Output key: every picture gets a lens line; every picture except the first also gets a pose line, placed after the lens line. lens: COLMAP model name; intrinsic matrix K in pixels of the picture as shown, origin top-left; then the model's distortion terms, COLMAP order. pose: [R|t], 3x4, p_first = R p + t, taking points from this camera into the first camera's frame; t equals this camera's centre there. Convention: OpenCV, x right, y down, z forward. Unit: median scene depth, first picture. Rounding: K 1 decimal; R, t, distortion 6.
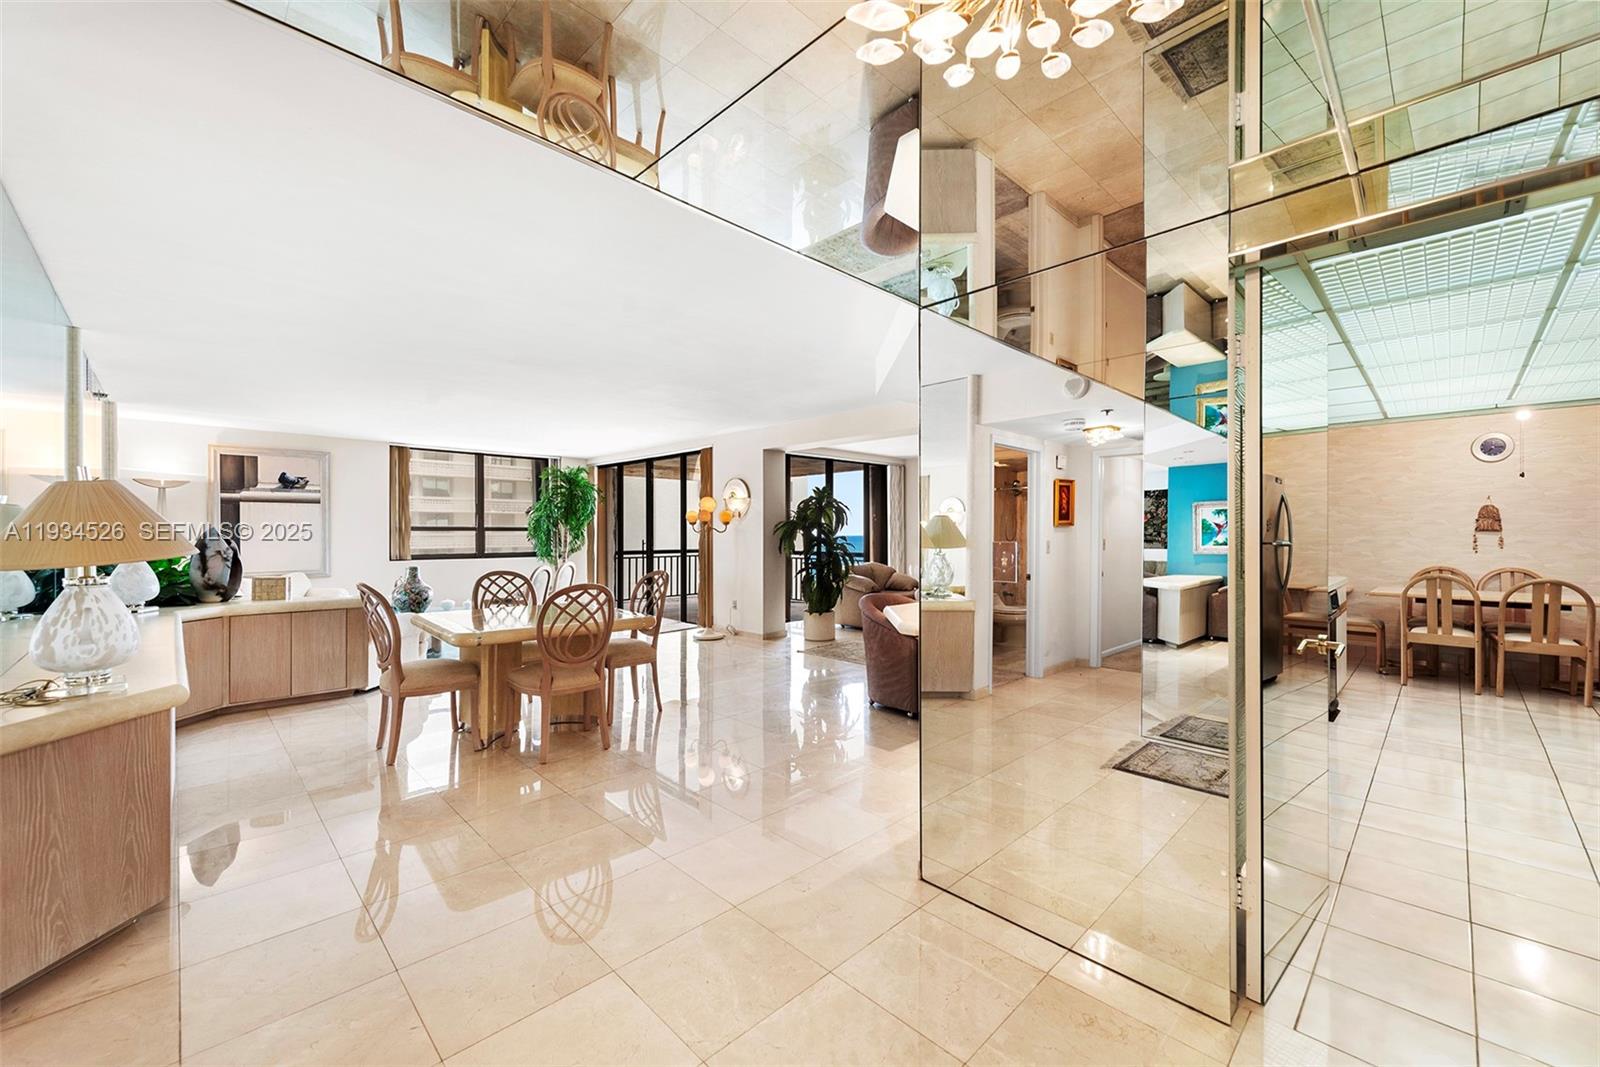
lens RADIAL K [[635.9, 0, 808.8], [0, 635.9, 537.5], [0, 0, 1]] dist [0.003308, -0.000011]
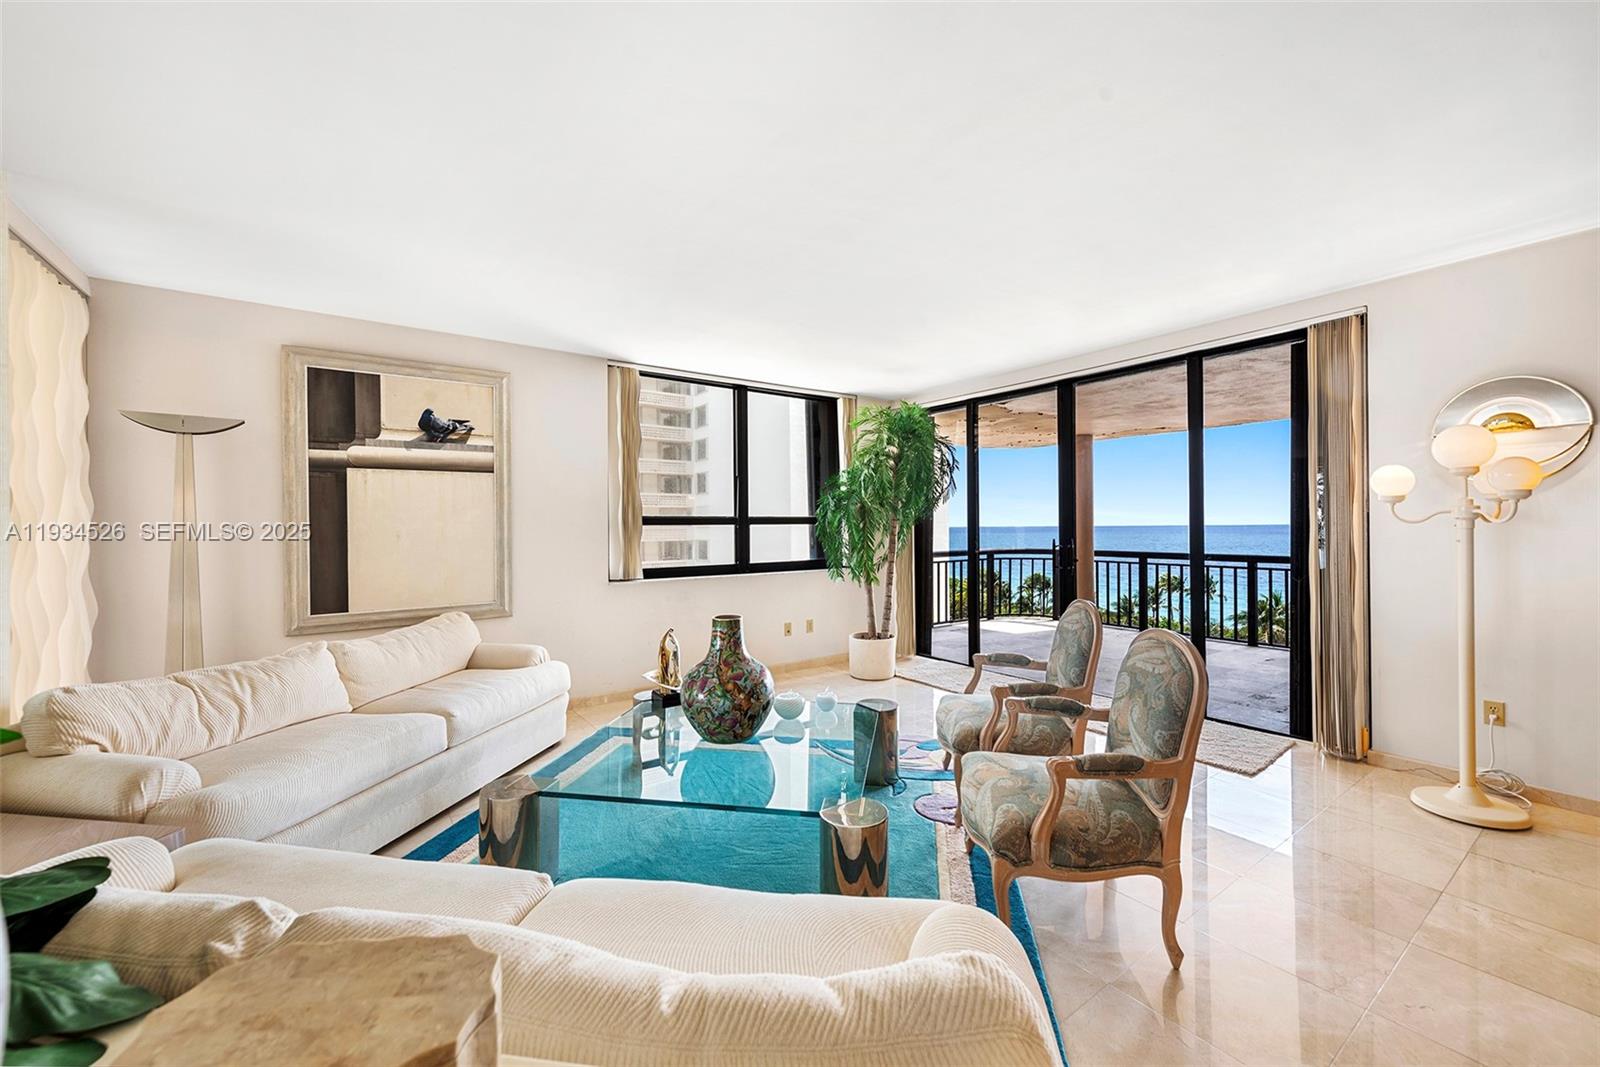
lens RADIAL K [[629.0, 0, 803.4], [0, 629.0, 529.2], [0, 0, 1]] dist [0.003270, 0.000012]
pose [[0.988631, -0.005764, -0.150252, -0.465661], [0.005950, 0.999982, 0.000788, -0.007799], [0.150244, -0.001673, 0.988647, 0.563544]]
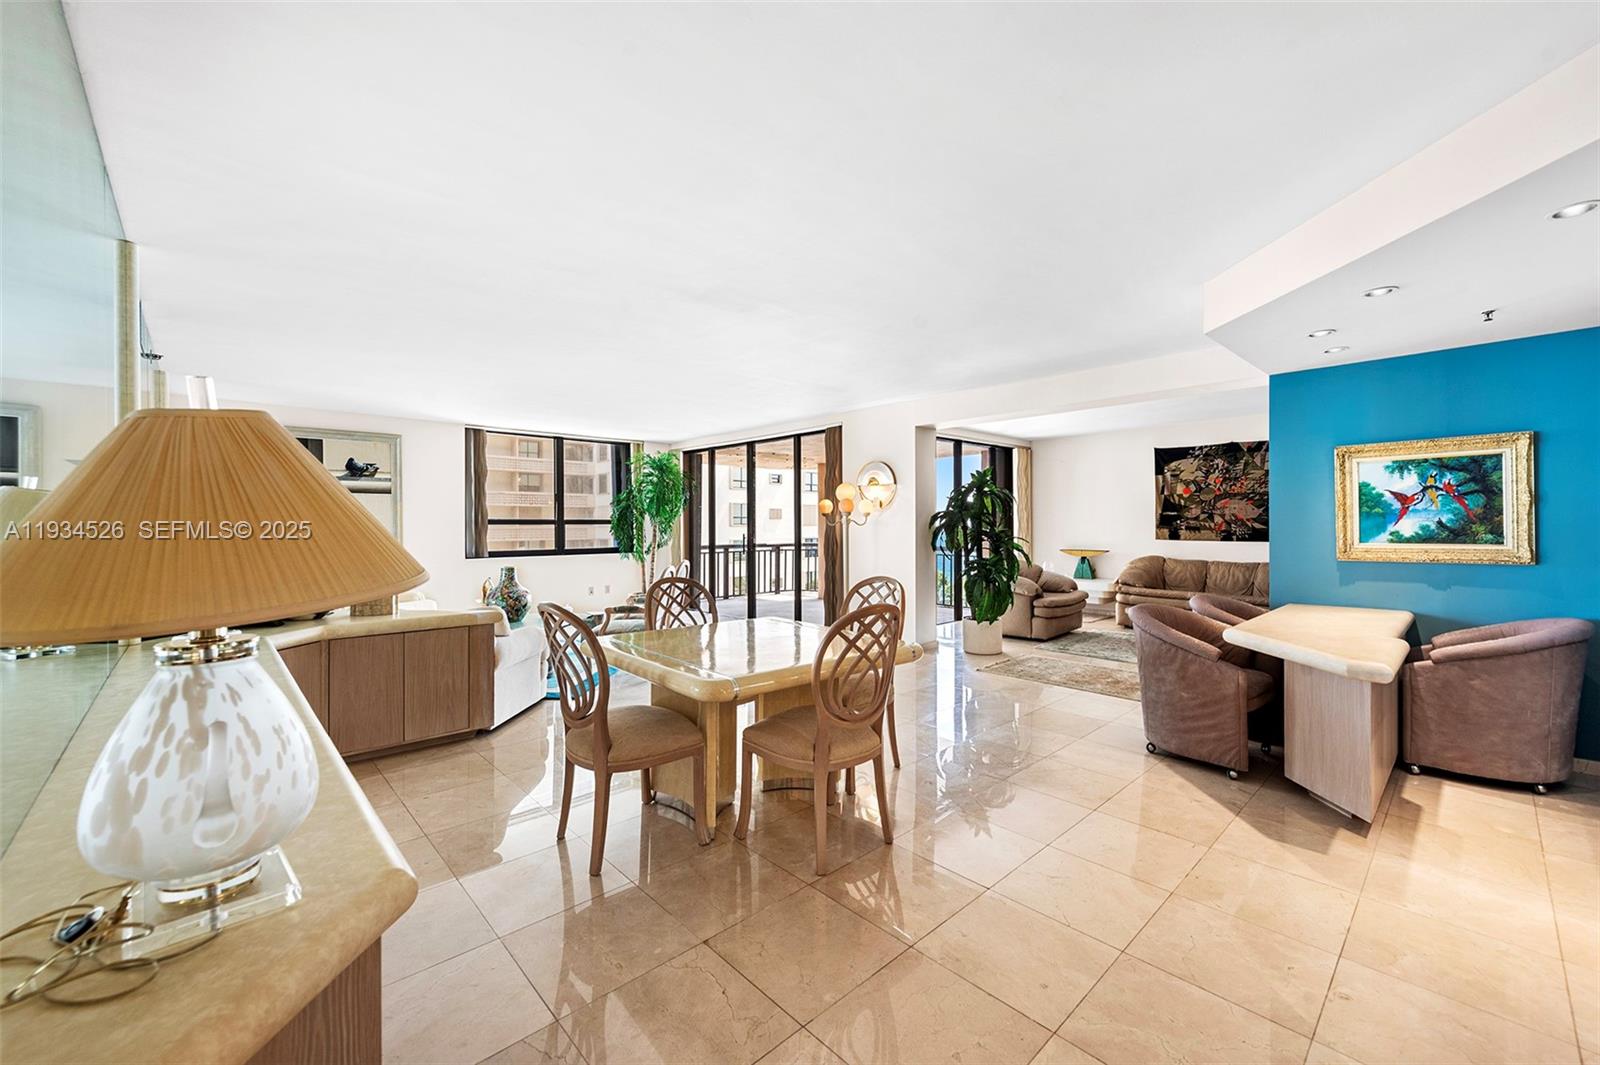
lens RADIAL K [[634.7, 0, 807.3], [0, 634.7, 532.6], [0, 0, 1]] dist [0.003365, 0.000020]
pose [[0.999716, -0.003437, -0.023575, -0.183758], [0.003550, 0.999982, 0.004748, -0.002452], [0.023558, -0.004830, 0.999711, 0.149411]]
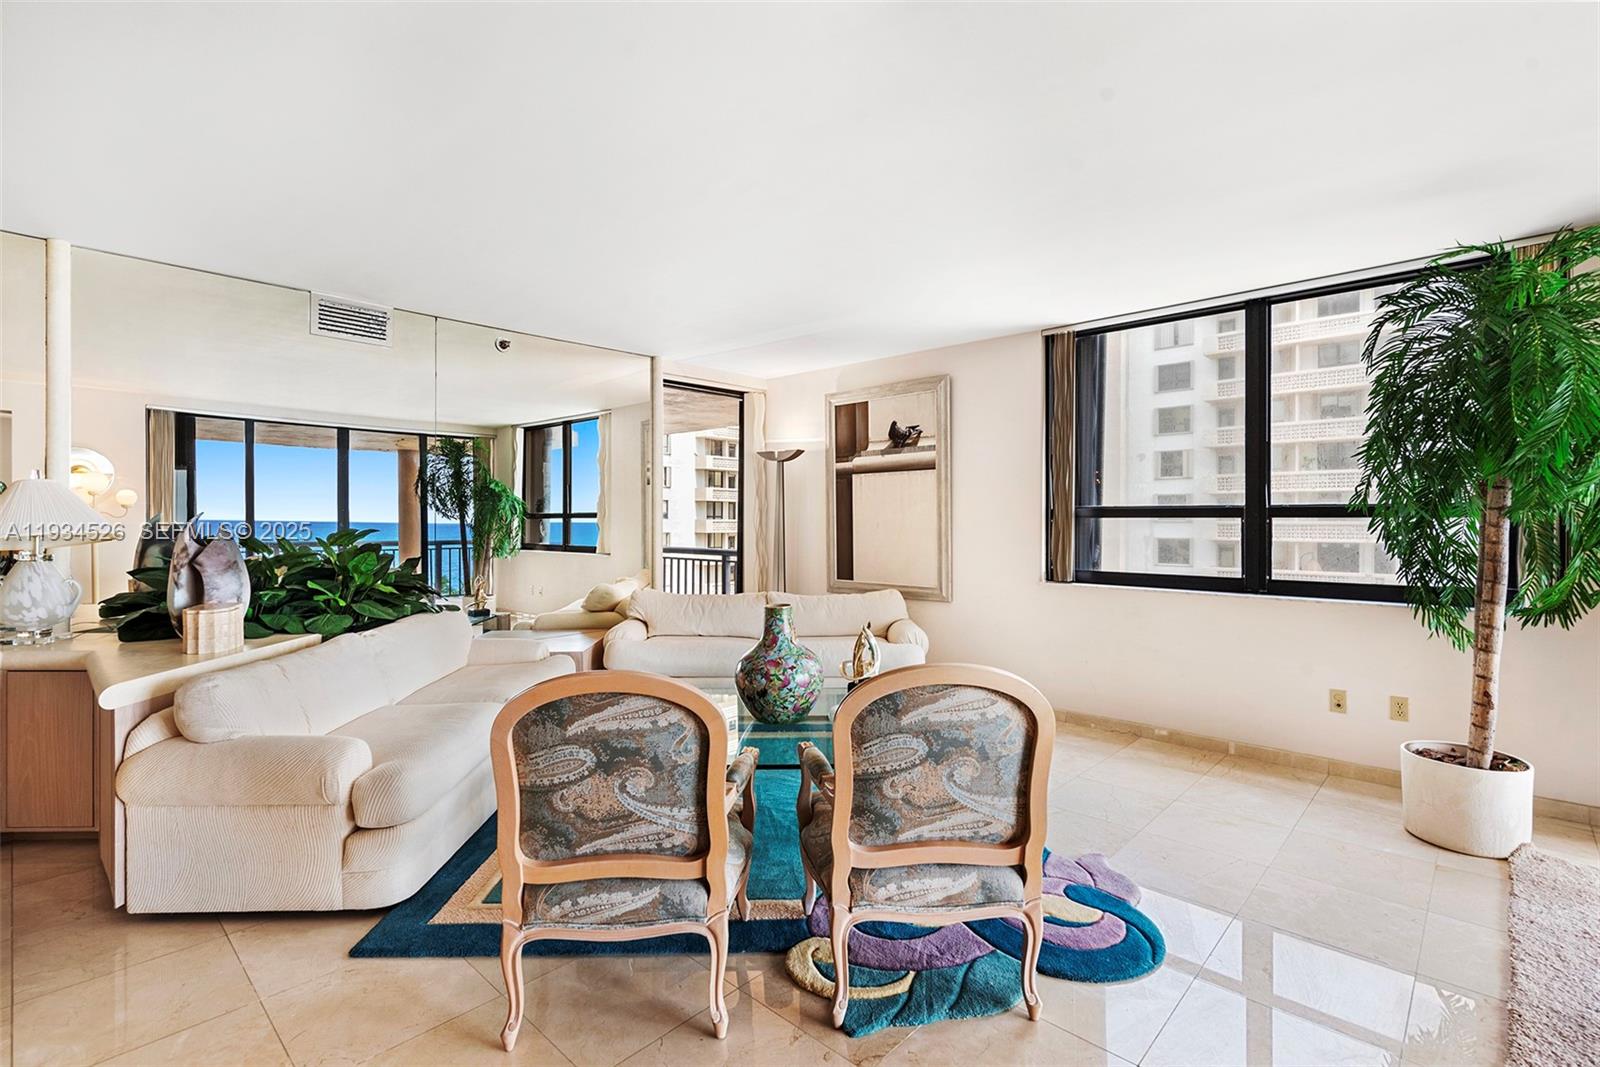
lens RADIAL K [[736.0, 0, 801.5], [0, 736.0, 521.5], [0, 0, 1]] dist [0.013133, 0.000071]
pose [[0.036826, 0.002558, -0.999318, -0.133047], [-0.007973, 0.999966, 0.002266, -0.008516], [0.999290, 0.007885, 0.036845, 0.892522]]
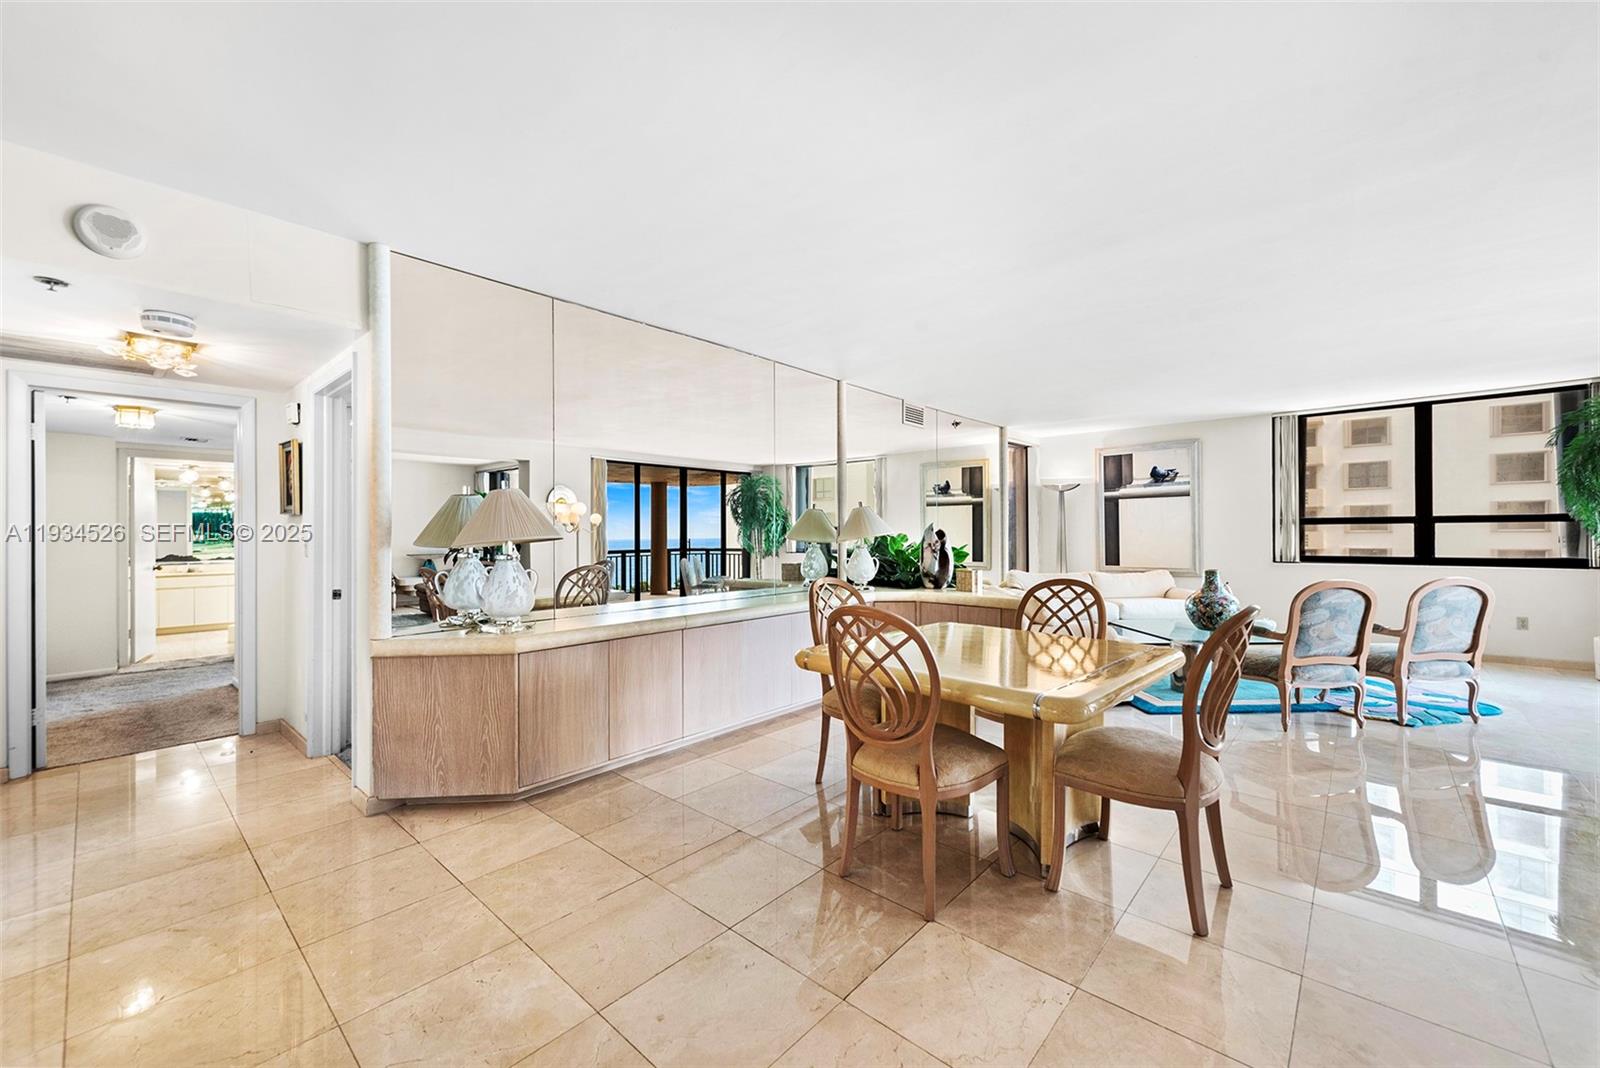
lens RADIAL K [[629.0, 0, 803.4], [0, 629.0, 529.7], [0, 0, 1]] dist [0.003270, 0.000012]
pose [[0.059364, -0.008790, -0.998198, 0.102815], [-0.001690, 0.999959, -0.008906, 0.003829], [0.998235, 0.002216, 0.059346, 0.410236]]
